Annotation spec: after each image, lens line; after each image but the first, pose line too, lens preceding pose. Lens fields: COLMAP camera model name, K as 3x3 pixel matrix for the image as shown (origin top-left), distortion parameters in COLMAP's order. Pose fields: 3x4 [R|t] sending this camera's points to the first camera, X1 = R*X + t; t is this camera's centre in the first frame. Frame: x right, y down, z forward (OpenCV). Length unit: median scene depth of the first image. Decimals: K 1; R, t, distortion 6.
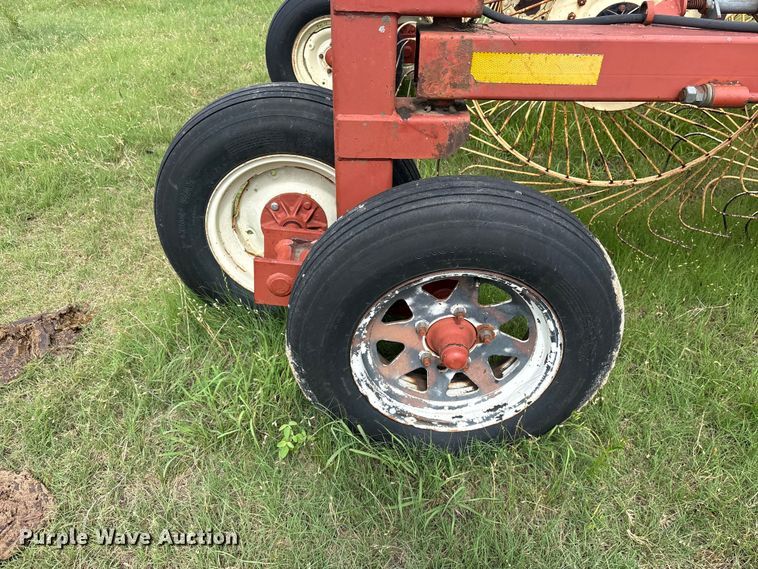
lens RADIAL K [[572.8, 0, 383.0], [0, 572.8, 281.2], [0, 0, 1]] dist [0.073715, -0.084963]
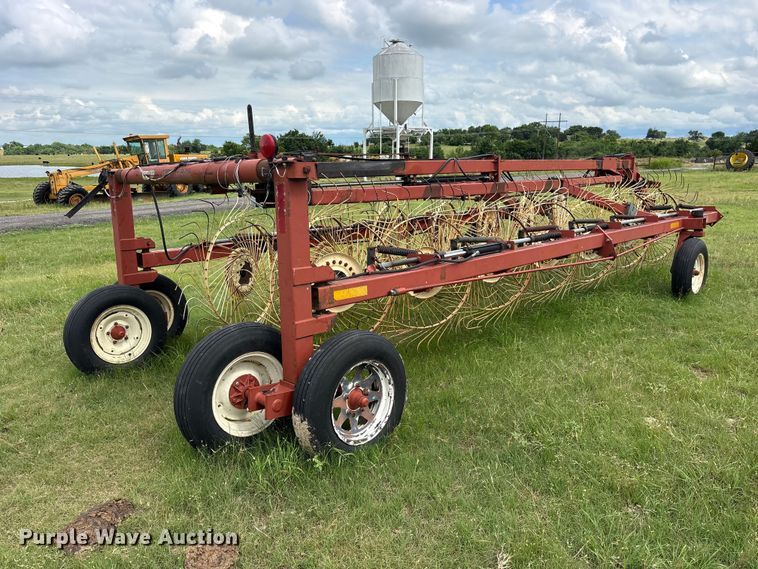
lens RADIAL K [[572.8, 0, 383.0], [0, 572.8, 281.2], [0, 0, 1]] dist [0.073715, -0.084963]
pose [[0.723748, -0.144560, 0.674753, -1.326283], [0.415788, 0.871738, -0.259217, 0.335098], [-0.550735, 0.468162, 0.691025, -0.939132]]
